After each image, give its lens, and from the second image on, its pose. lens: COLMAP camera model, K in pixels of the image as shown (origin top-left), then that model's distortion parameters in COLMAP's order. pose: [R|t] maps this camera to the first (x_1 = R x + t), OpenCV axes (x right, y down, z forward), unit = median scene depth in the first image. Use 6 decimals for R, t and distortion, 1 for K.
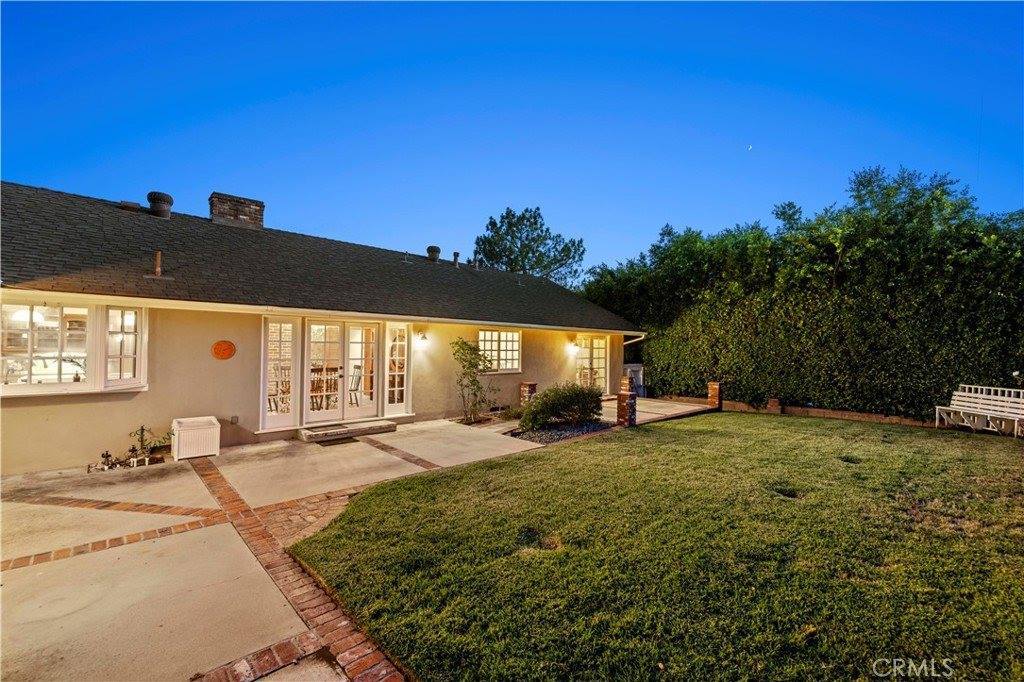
lens RADIAL K [[426.4, 0, 512.0], [0, 426.4, 341.0], [0, 0, 1]] dist [0.001643, 0.000134]
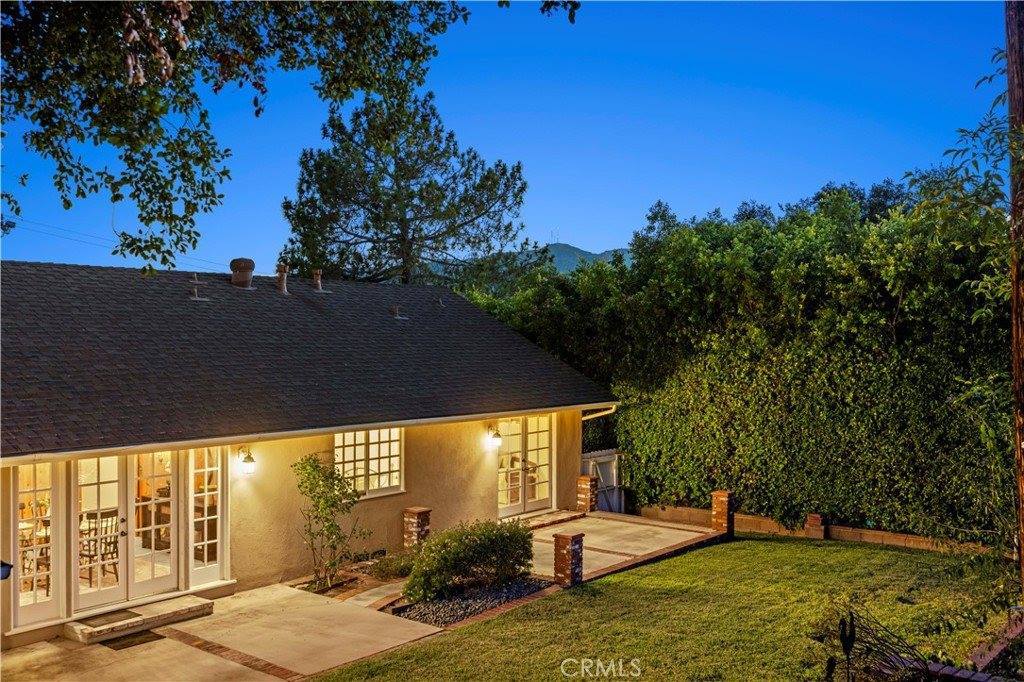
lens RADIAL K [[975.8, 0, 515.0], [0, 975.8, 353.5], [0, 0, 1]] dist [-0.003181, 0.000773]
pose [[0.989629, -0.010675, 0.143253, -0.019438], [0.005980, 0.999432, 0.033159, -0.170513], [-0.143525, -0.031959, 0.989130, -0.382928]]
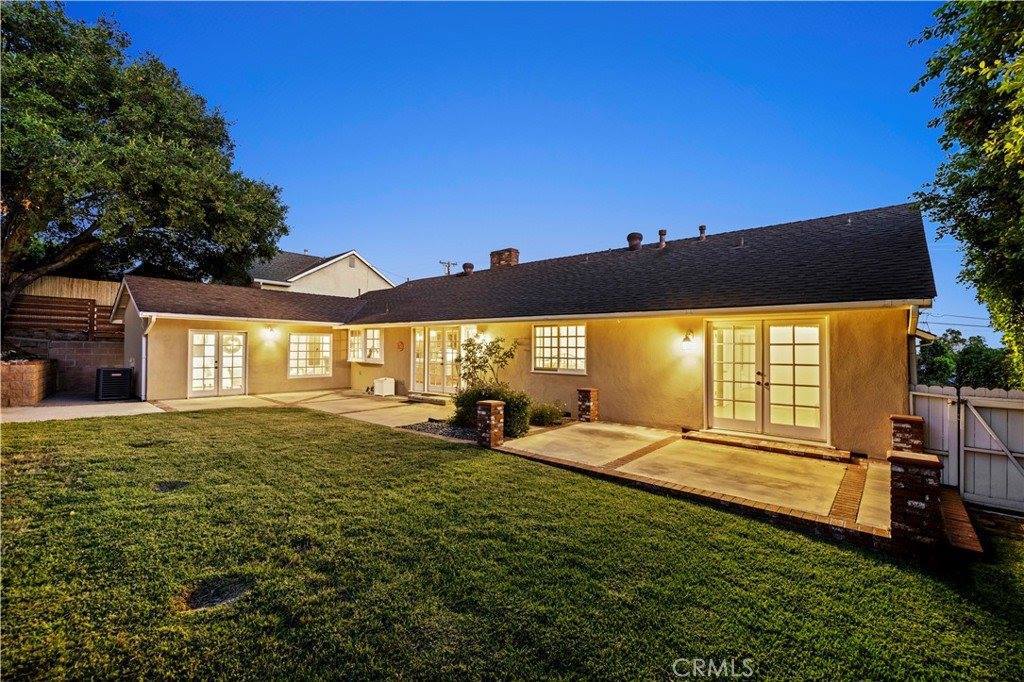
lens RADIAL K [[435.7, 0, 512.0], [0, 435.7, 341.0], [0, 0, 1]] dist [0.002853, 0.000552]
pose [[0.097528, -0.025262, -0.994912, 0.854472], [0.005245, 0.999677, -0.024869, 0.030399], [0.995219, -0.002792, 0.097629, 0.806136]]
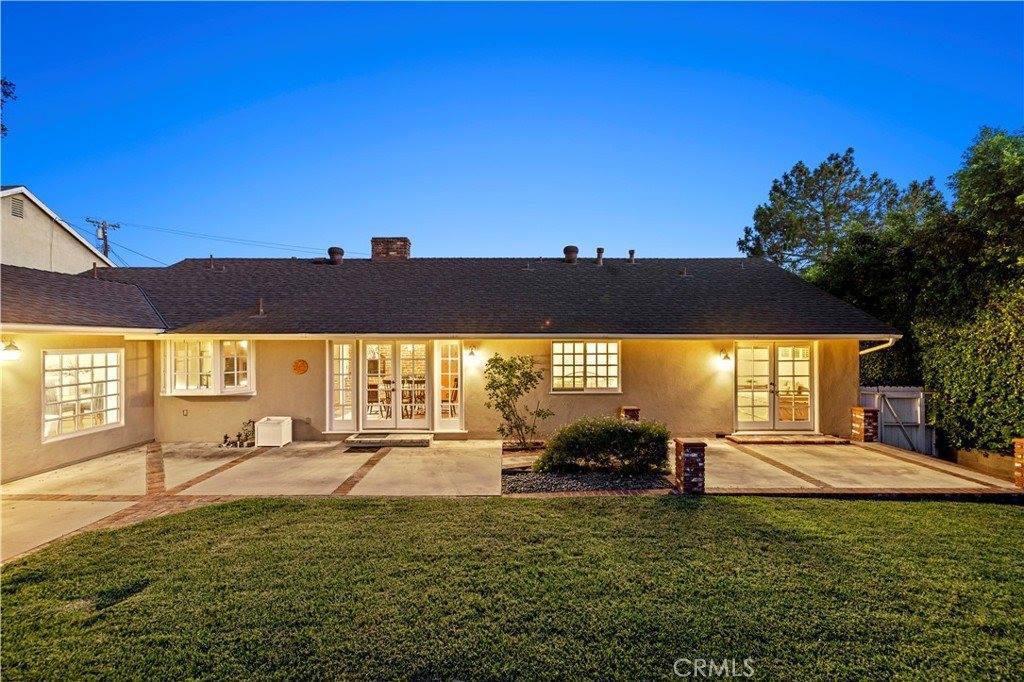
lens RADIAL K [[435.7, 0, 512.0], [0, 435.7, 341.0], [0, 0, 1]] dist [0.002853, 0.000552]
pose [[0.733607, -0.012652, -0.679456, 0.436333], [0.019598, 0.999805, 0.002543, -0.029934], [0.679291, -0.015181, 0.733712, 0.281015]]
